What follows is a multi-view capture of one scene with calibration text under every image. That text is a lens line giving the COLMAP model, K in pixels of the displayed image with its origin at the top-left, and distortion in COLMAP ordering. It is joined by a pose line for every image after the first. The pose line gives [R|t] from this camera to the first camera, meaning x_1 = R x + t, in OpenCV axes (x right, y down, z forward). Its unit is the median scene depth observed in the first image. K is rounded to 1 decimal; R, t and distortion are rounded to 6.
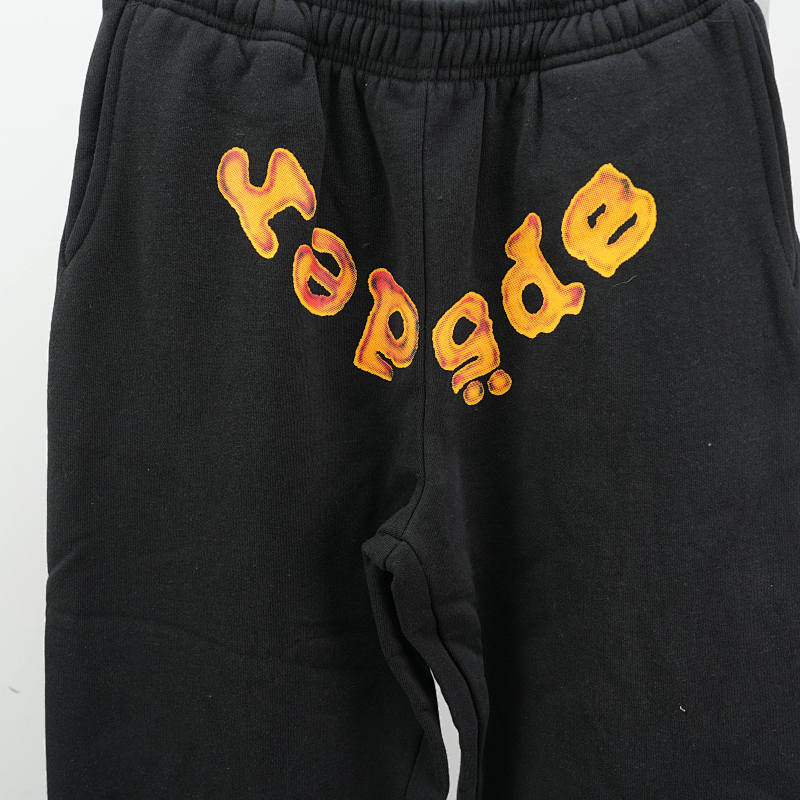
lens RADIAL K [[916.8, 0, 395.8], [0, 916.8, 400.9], [0, 0, 1]] dist [-0.004348, 0.000000]
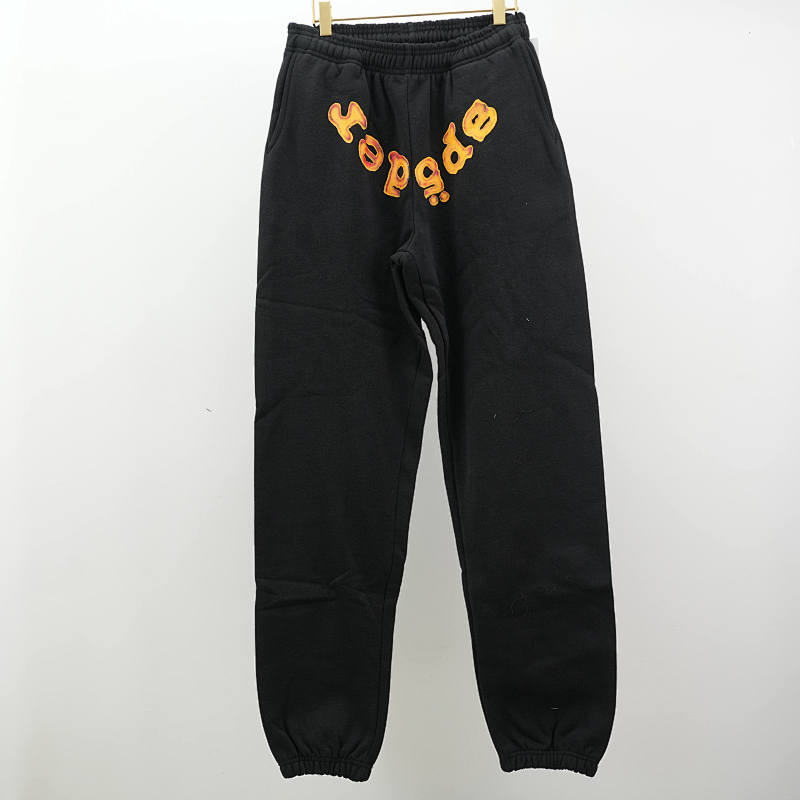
lens RADIAL K [[916.8, 0, 405.1], [0, 916.8, 400.9], [0, 0, 1]] dist [-0.004348, 0.000000]
pose [[0.998978, -0.043295, -0.013011, 0.019388], [0.040136, 0.981833, -0.185454, 1.027785], [0.020804, 0.184742, 0.982567, -1.372858]]
